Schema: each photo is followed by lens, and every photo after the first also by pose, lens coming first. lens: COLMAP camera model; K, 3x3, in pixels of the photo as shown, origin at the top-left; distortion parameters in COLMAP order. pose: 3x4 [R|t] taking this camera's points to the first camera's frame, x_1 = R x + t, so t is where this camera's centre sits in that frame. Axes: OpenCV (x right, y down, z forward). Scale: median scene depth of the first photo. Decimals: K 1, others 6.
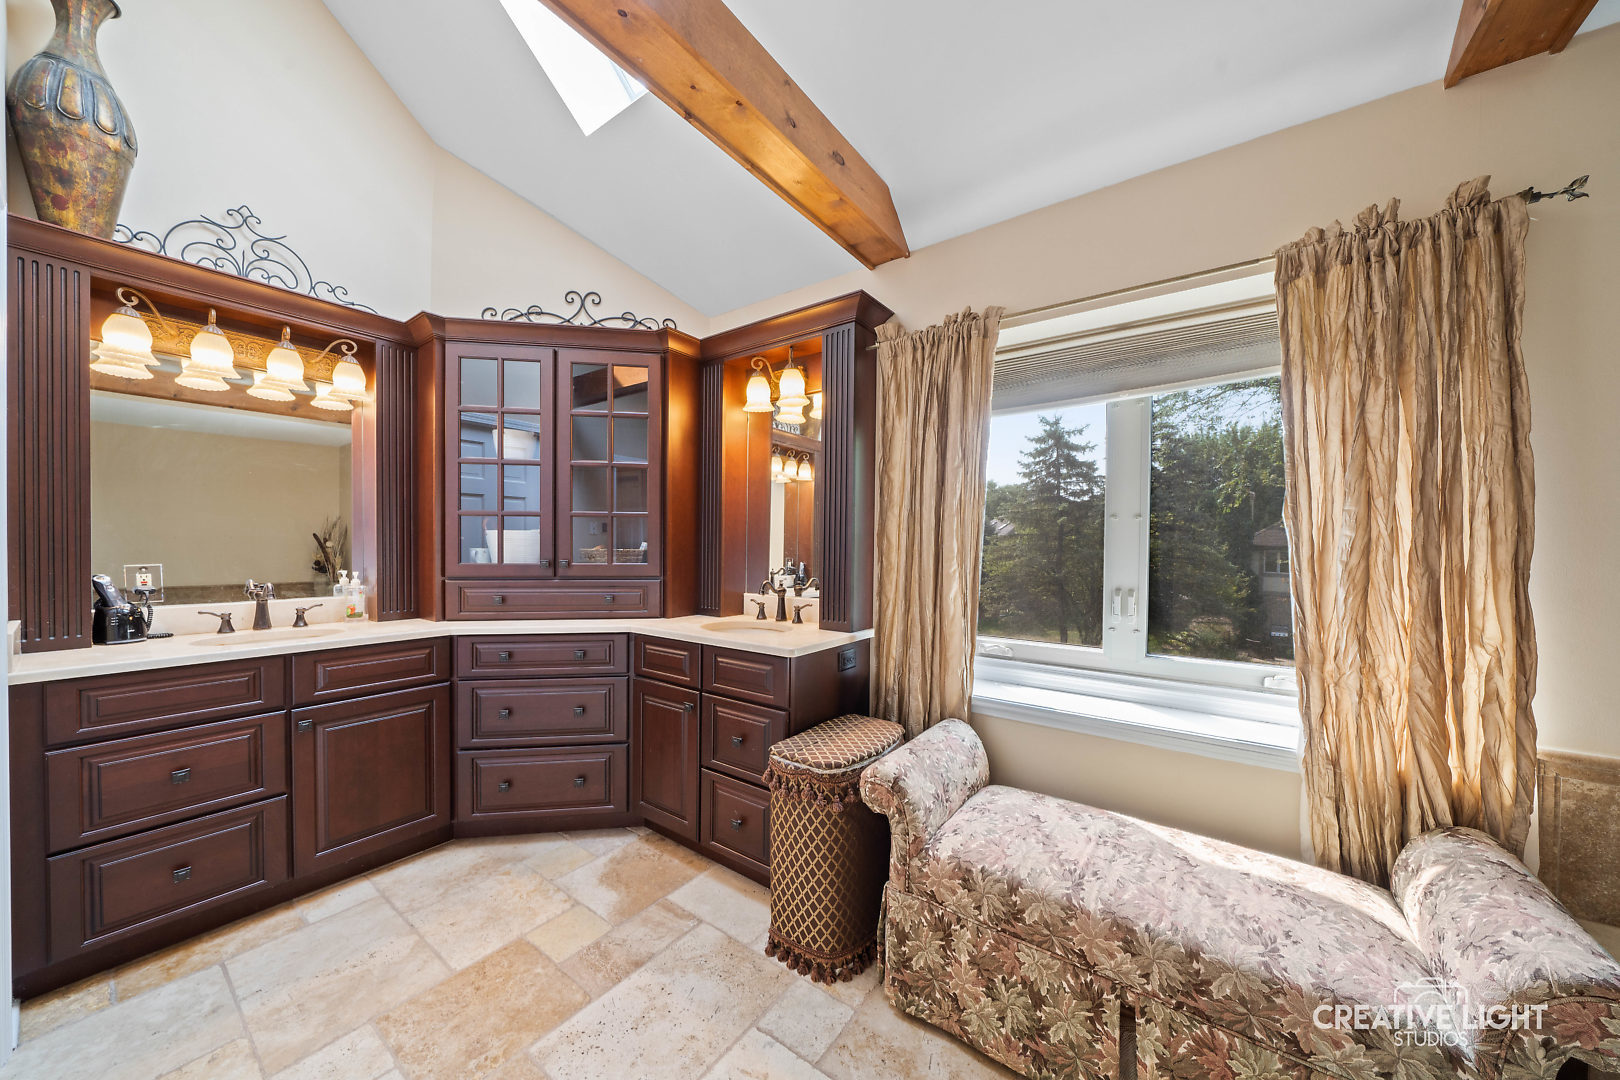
lens RADIAL K [[553.3, 0, 806.4], [0, 553.3, 550.9], [0, 0, 1]] dist [-0.006828, 0.000218]
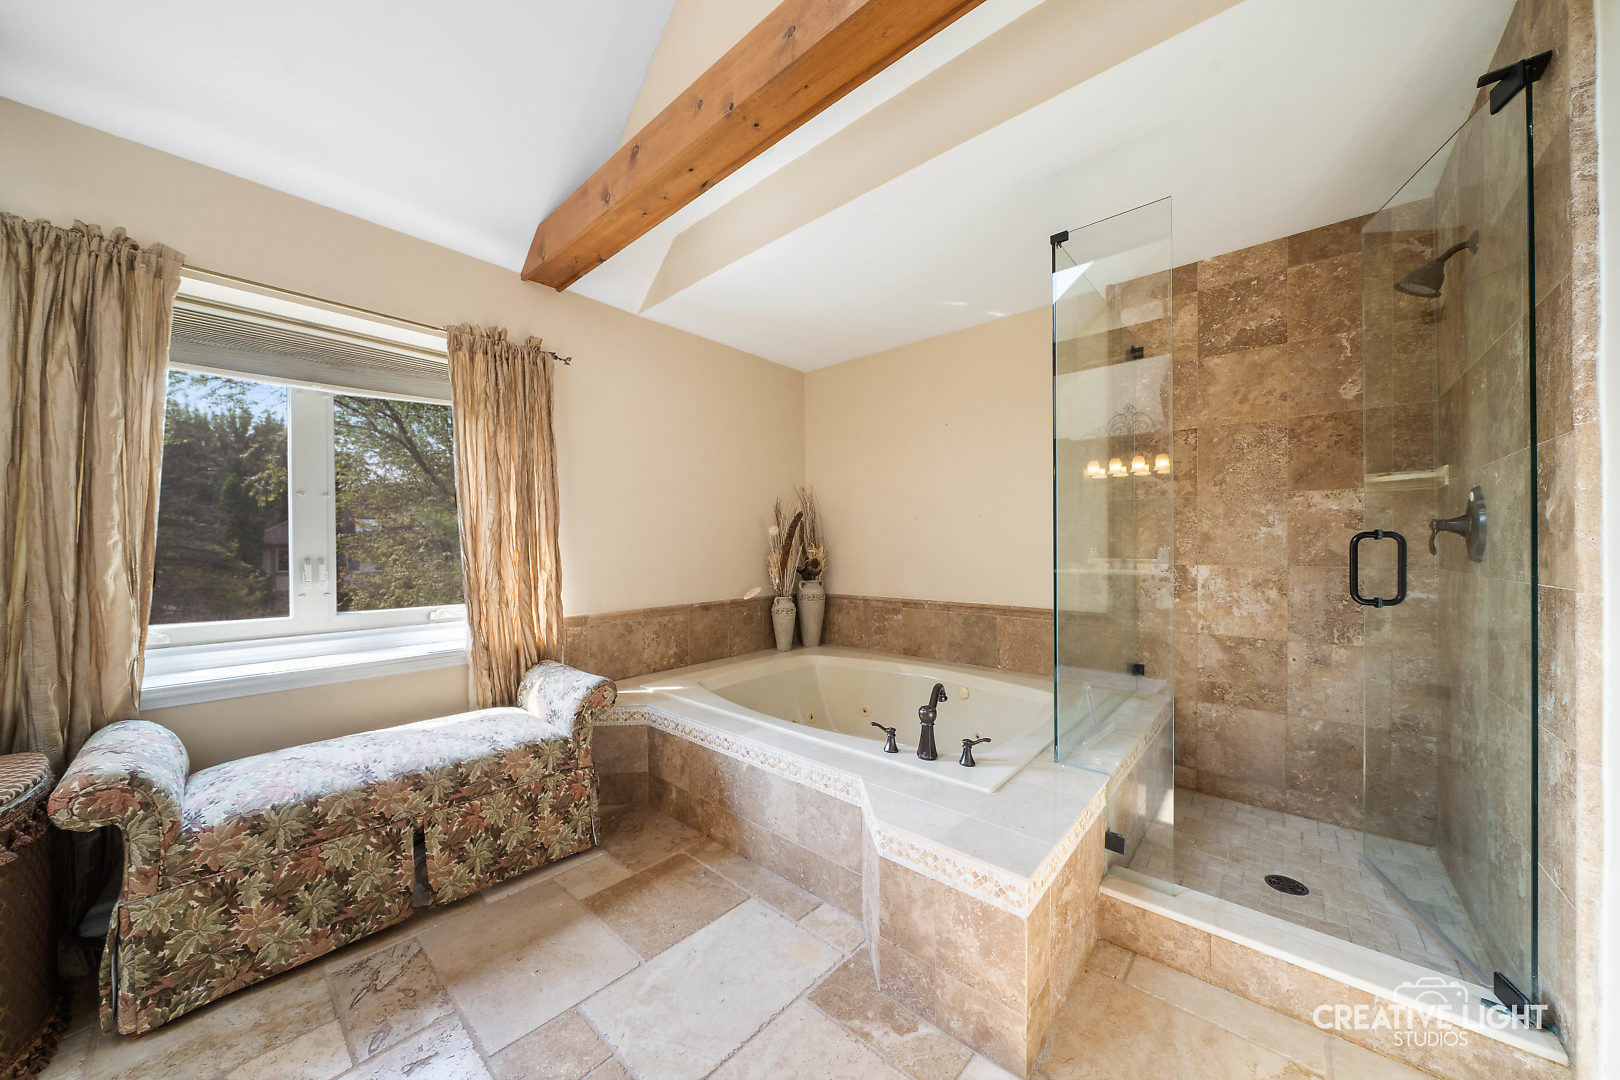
lens RADIAL K [[553.3, 0, 807.9], [0, 553.3, 543.9], [0, 0, 1]] dist [-0.006828, 0.000218]
pose [[0.090675, -0.004402, 0.995871, -0.625138], [0.018582, 0.999824, 0.002728, 0.077635], [-0.995707, 0.018258, 0.090740, -0.138792]]
